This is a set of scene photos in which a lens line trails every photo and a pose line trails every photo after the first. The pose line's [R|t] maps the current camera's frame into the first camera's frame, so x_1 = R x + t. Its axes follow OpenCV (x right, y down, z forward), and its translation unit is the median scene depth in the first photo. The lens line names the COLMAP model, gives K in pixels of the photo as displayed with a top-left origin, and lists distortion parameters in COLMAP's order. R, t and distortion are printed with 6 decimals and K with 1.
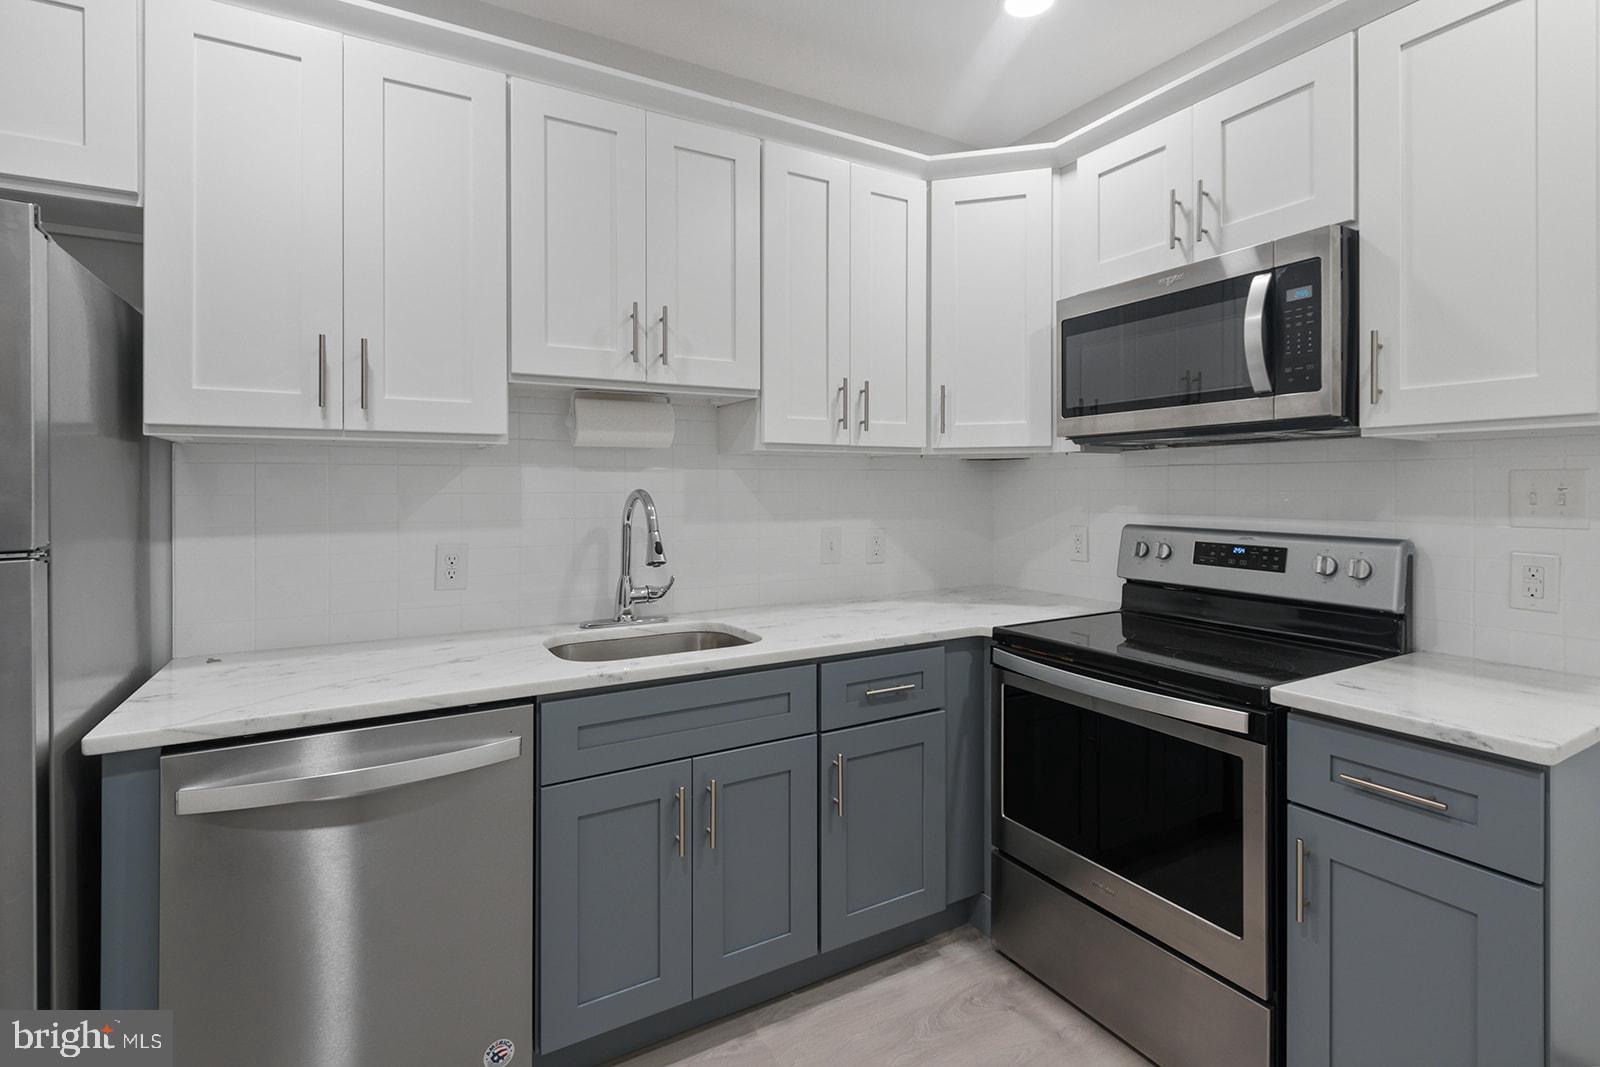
lens RADIAL K [[753.3, 0, 801.6], [0, 753.3, 485.5], [0, 0, 1]] dist [0.001908, 0.000107]
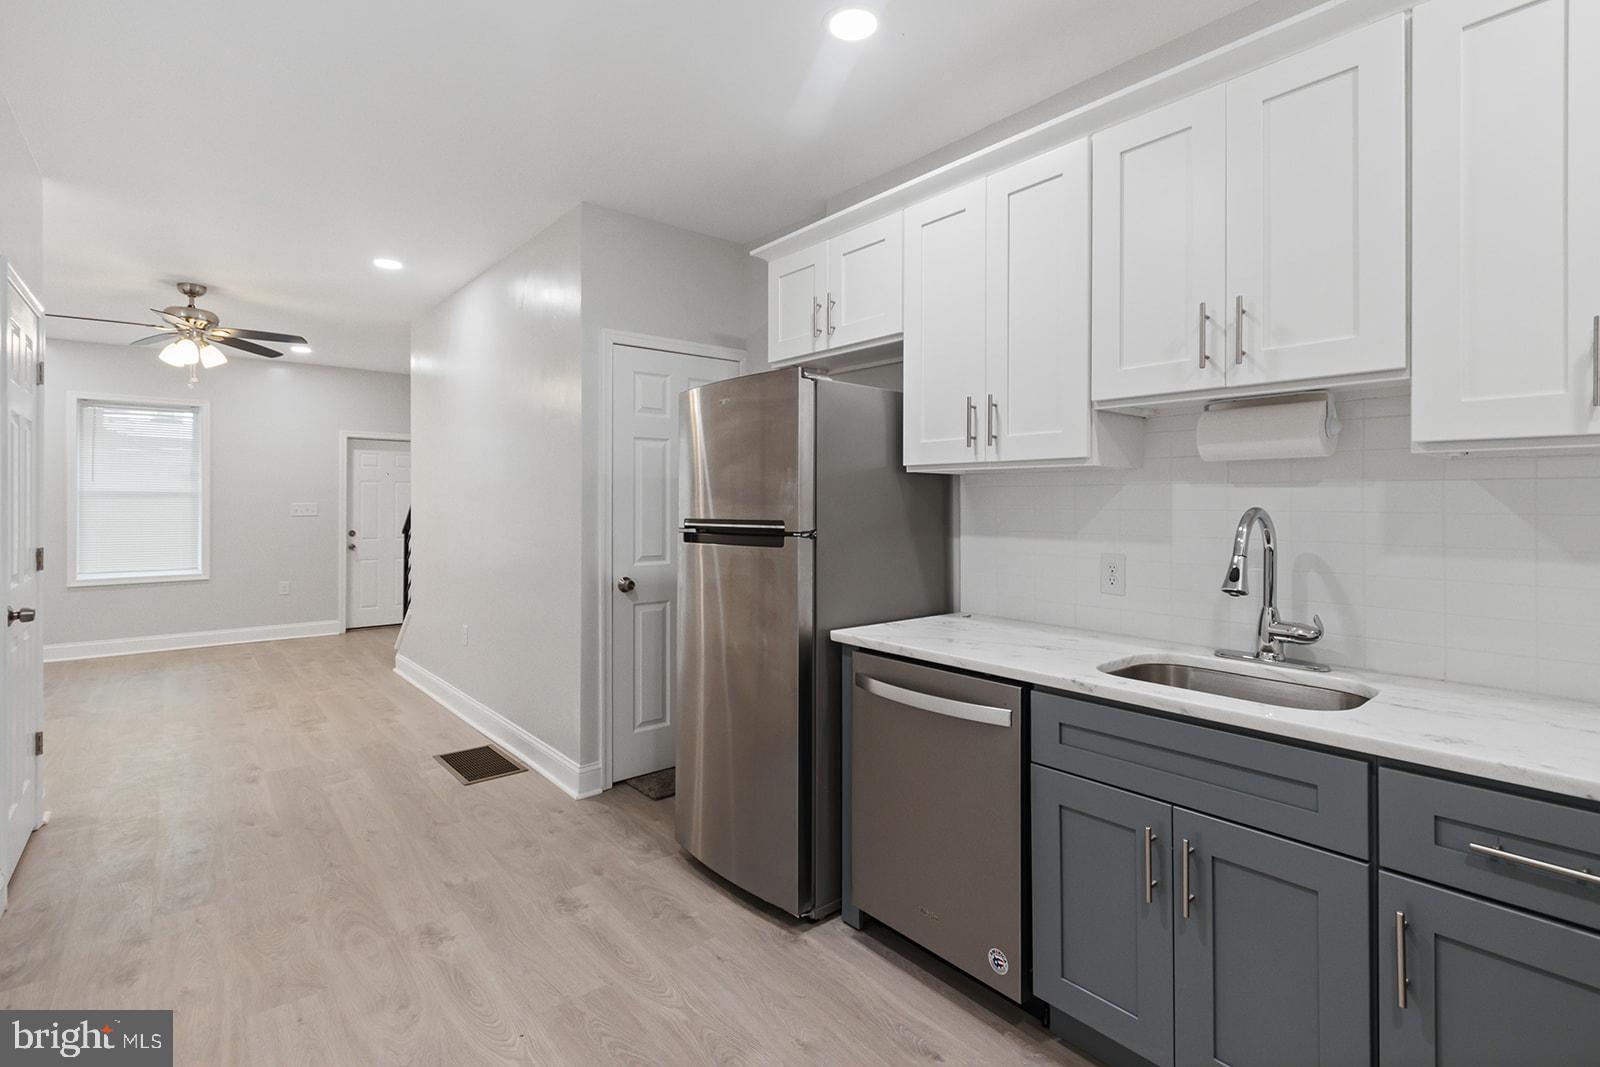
lens RADIAL K [[753.3, 0, 812.5], [0, 753.3, 500.0], [0, 0, 1]] dist [0.001908, 0.000107]
pose [[0.190660, 0.000634, -0.981656, 0.593749], [-0.001907, 0.999998, 0.000276, -0.003235], [0.981654, 0.001819, 0.190660, 0.362694]]
